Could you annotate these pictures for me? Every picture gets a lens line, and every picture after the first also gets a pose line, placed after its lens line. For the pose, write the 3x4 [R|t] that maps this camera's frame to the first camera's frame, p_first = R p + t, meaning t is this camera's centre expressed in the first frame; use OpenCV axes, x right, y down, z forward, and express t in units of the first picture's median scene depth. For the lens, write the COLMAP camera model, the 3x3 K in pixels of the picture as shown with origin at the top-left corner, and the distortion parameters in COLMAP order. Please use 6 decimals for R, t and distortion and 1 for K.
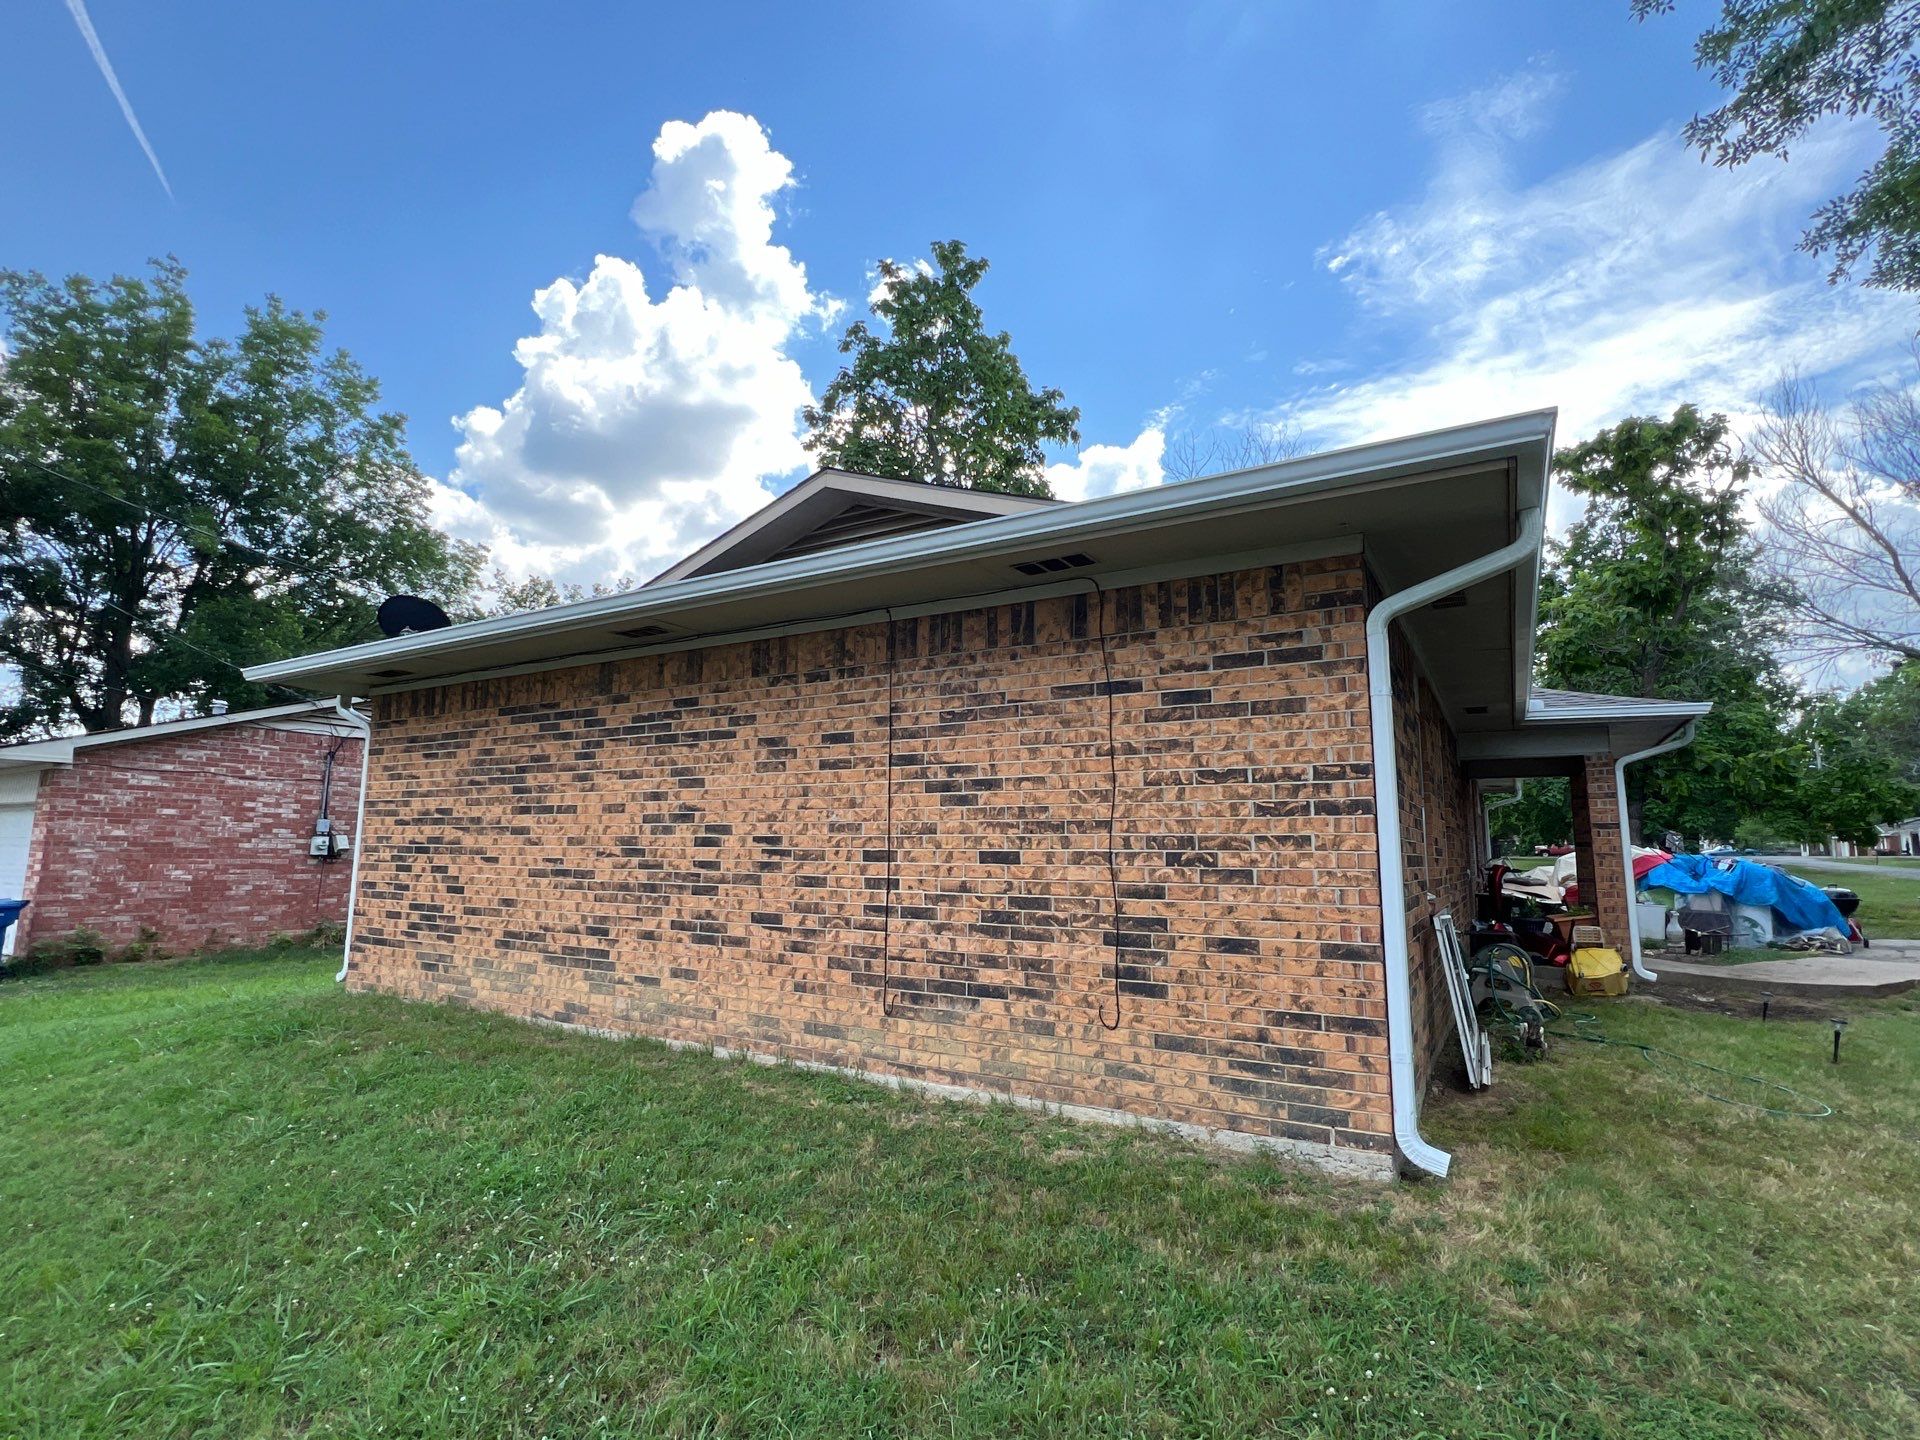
lens RADIAL K [[925.2, 0, 960.0], [0, 925.2, 720.0], [0, 0, 1]] dist [-0.000548, -0.000340]
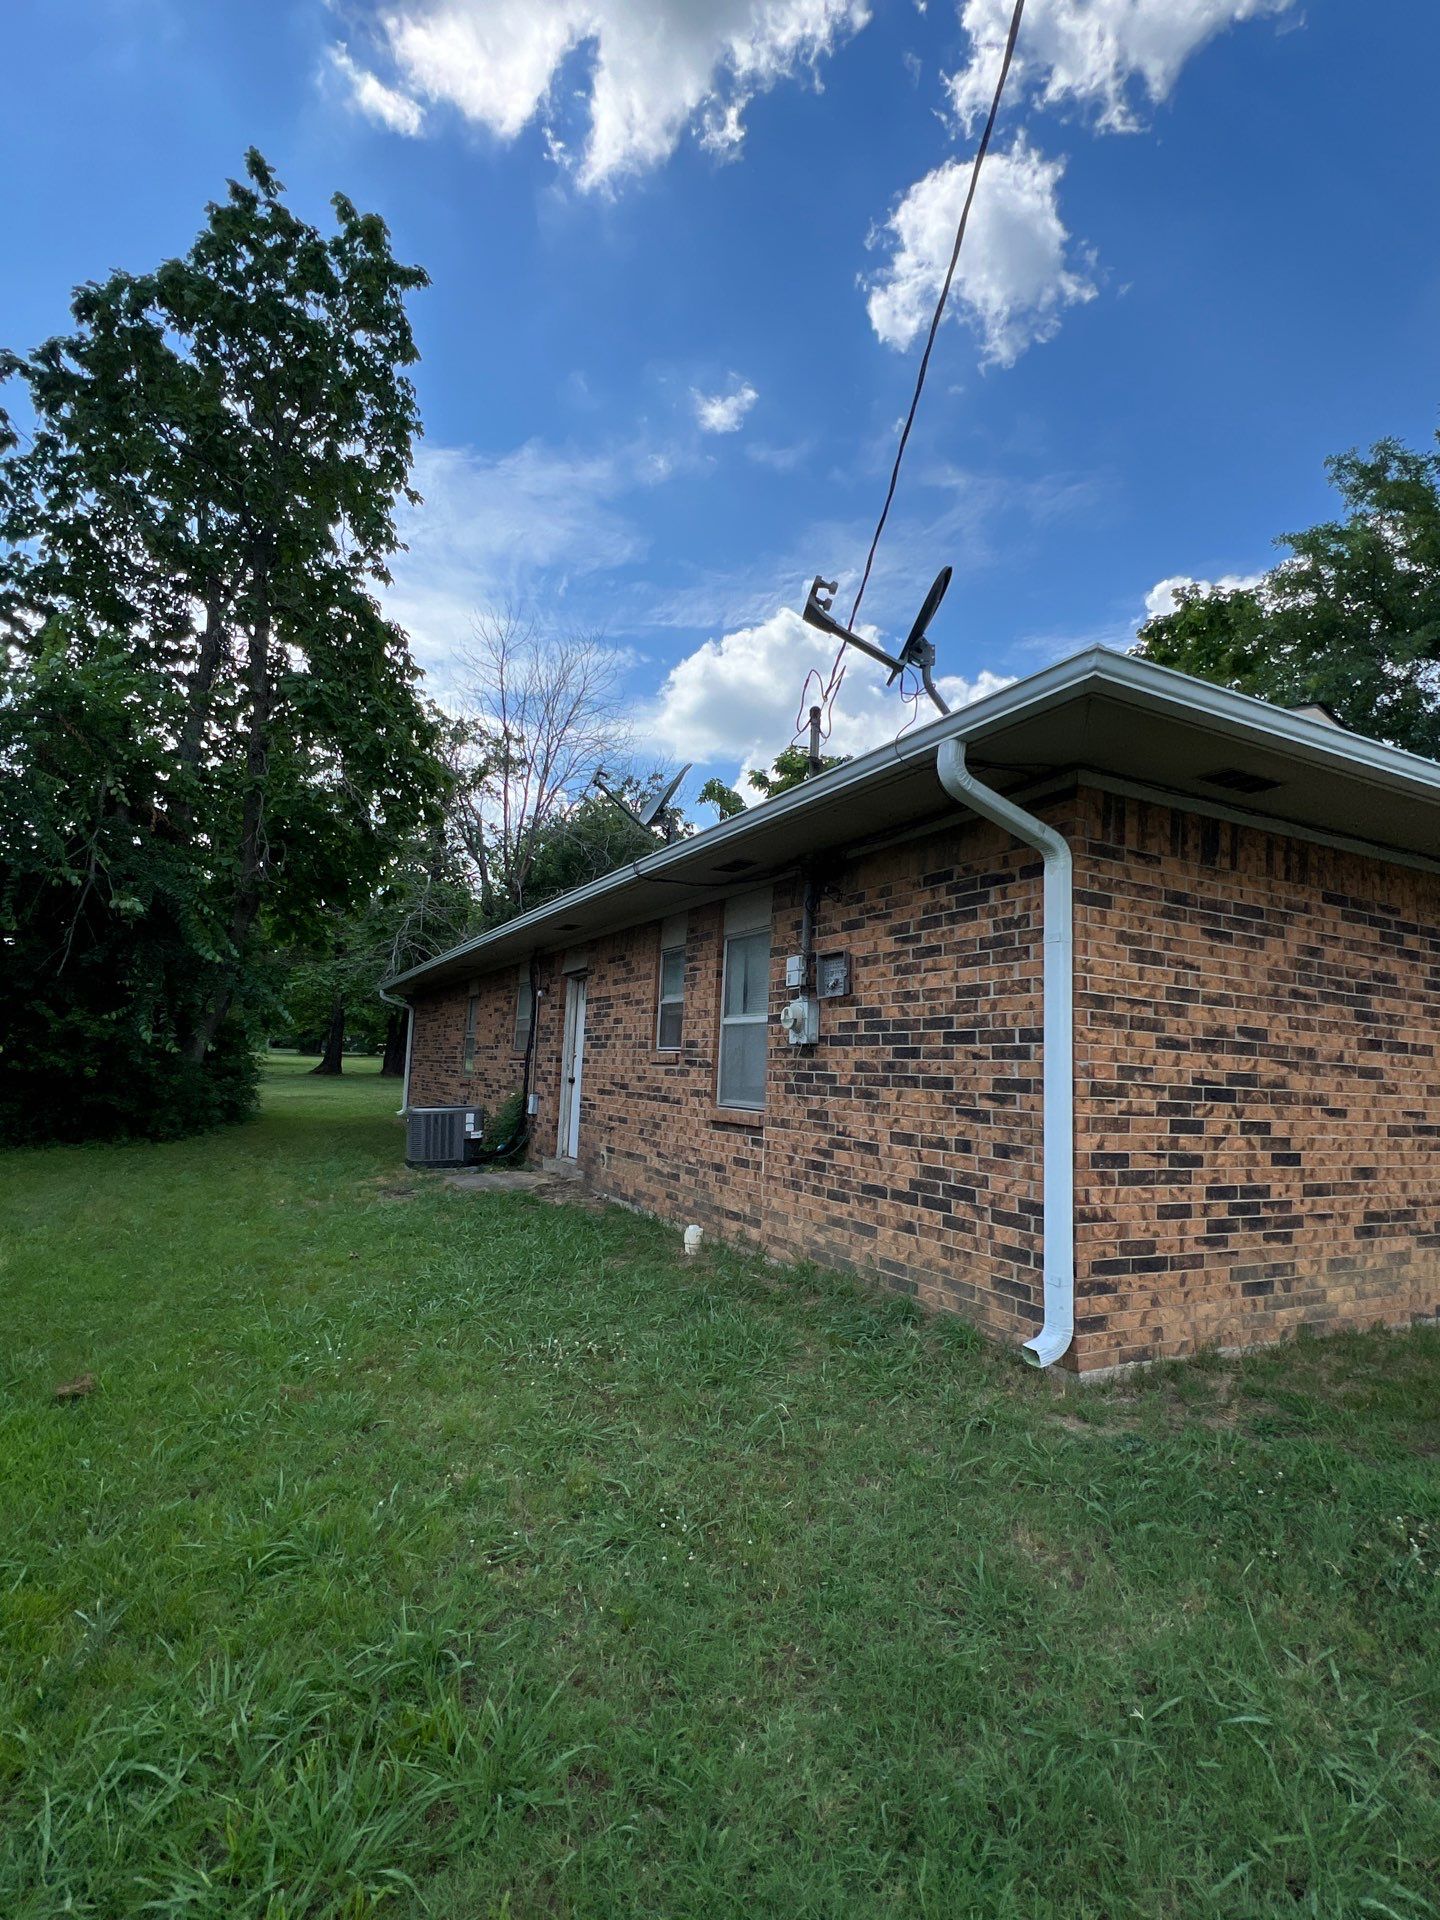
lens RADIAL K [[925.2, 0, 720.0], [0, 925.2, 960.0], [0, 0, 1]] dist [-0.000548, -0.000340]
pose [[0.527778, 0.113583, 0.841754, -1.287784], [-0.157723, 0.986888, -0.034275, 0.129817], [-0.834610, -0.114675, 0.538773, 0.986350]]
